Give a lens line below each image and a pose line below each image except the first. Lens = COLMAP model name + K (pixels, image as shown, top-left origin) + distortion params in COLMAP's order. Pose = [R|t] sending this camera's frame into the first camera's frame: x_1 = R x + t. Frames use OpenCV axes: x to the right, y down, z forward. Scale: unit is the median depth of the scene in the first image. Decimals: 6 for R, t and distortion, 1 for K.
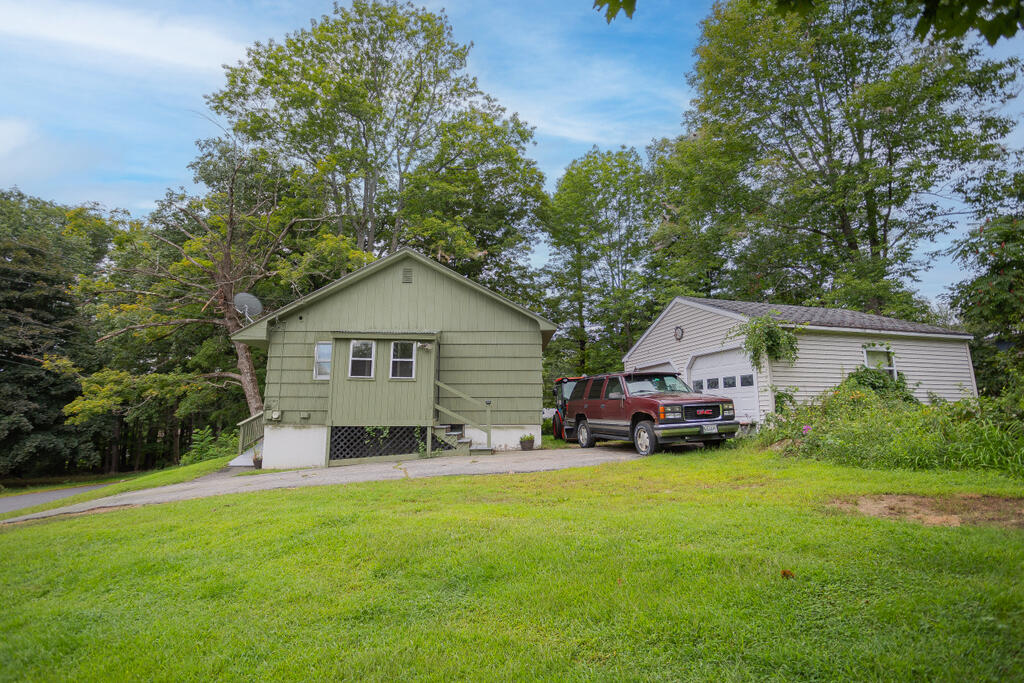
lens RADIAL K [[503.4, 0, 512.0], [0, 503.4, 341.5], [0, 0, 1]] dist [-0.023819, 0.000220]
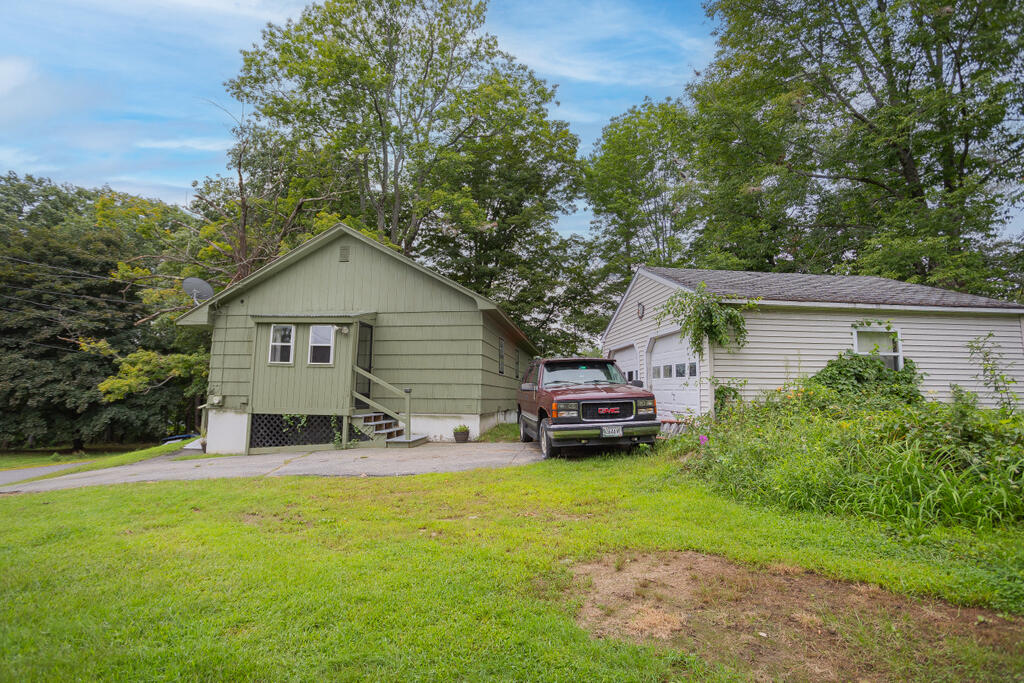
lens RADIAL K [[501.9, 0, 512.0], [0, 501.9, 341.5], [0, 0, 1]] dist [-0.018632, 0.000212]
pose [[0.984035, -0.005717, -0.177884, 0.281395], [0.015261, 0.998513, 0.052329, -0.012232], [0.177320, -0.054209, 0.982659, 0.132597]]
